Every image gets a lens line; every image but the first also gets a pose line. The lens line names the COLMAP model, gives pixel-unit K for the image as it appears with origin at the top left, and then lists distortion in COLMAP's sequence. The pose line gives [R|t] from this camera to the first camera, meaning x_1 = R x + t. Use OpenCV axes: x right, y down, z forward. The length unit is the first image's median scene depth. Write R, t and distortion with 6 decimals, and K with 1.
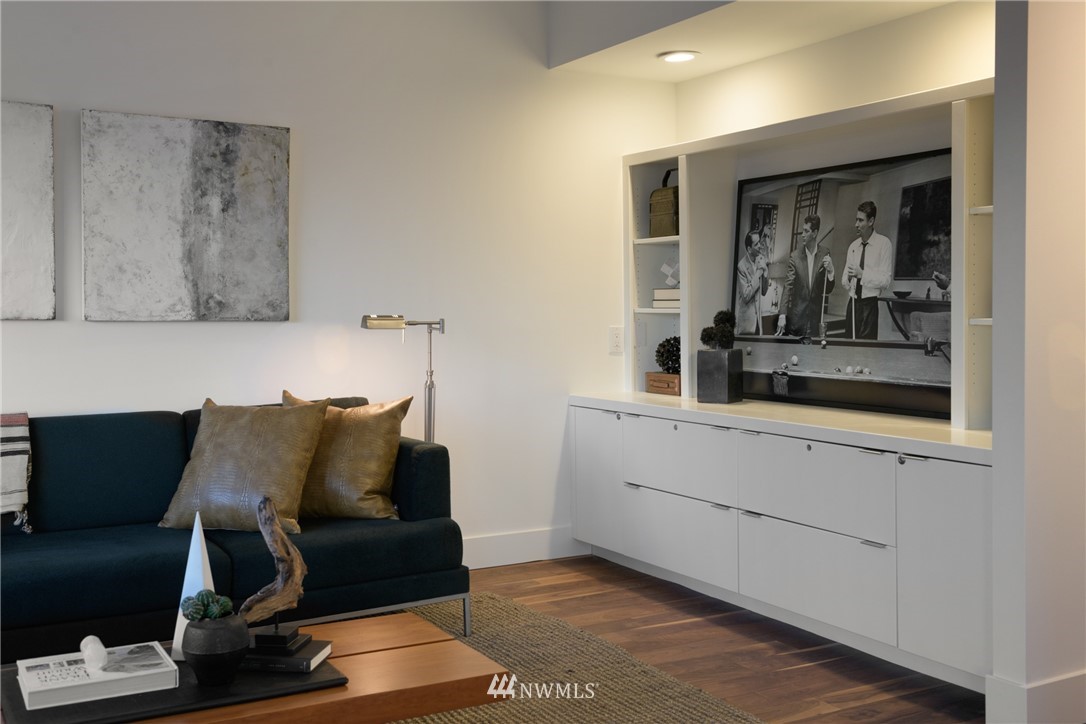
lens RADIAL K [[1147.1, 0, 545.2], [0, 1147.1, 360.8], [0, 0, 1]] dist [0.009488, 0.000000]
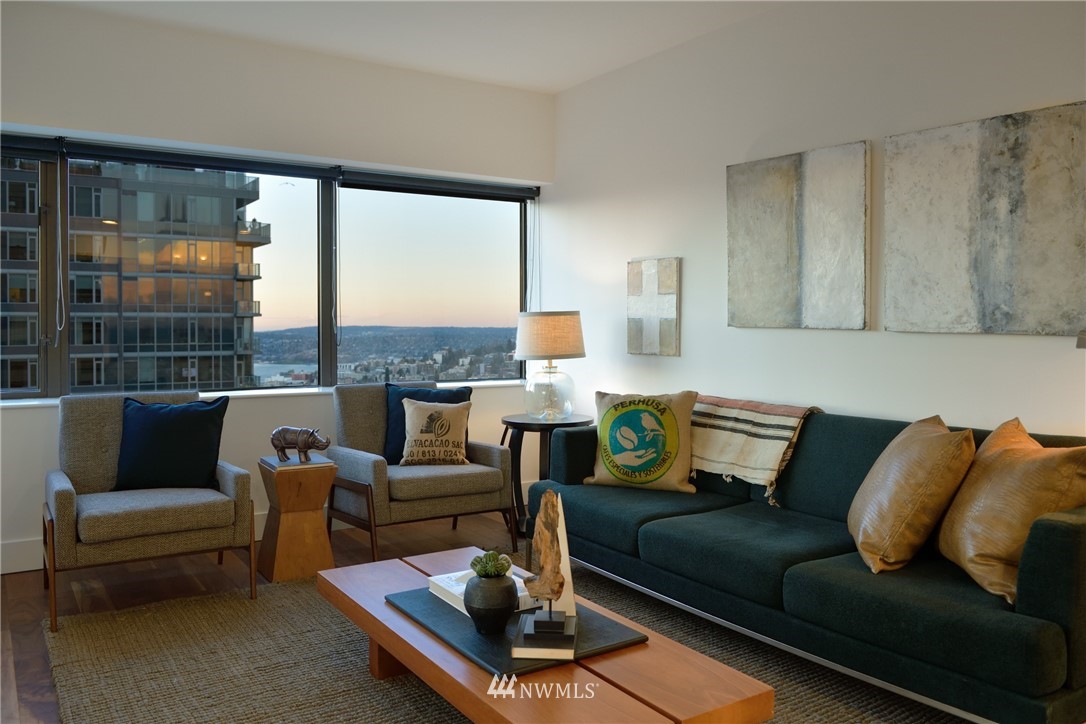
lens RADIAL K [[860.4, 0, 565.6], [0, 860.4, 336.3], [0, 0, 1]] dist [-0.009625, -0.012850]
pose [[0.079482, 0.019243, -0.996651, 0.367912], [-0.052748, 0.998494, 0.015072, -0.025249], [0.995440, 0.051373, 0.080378, 0.608943]]
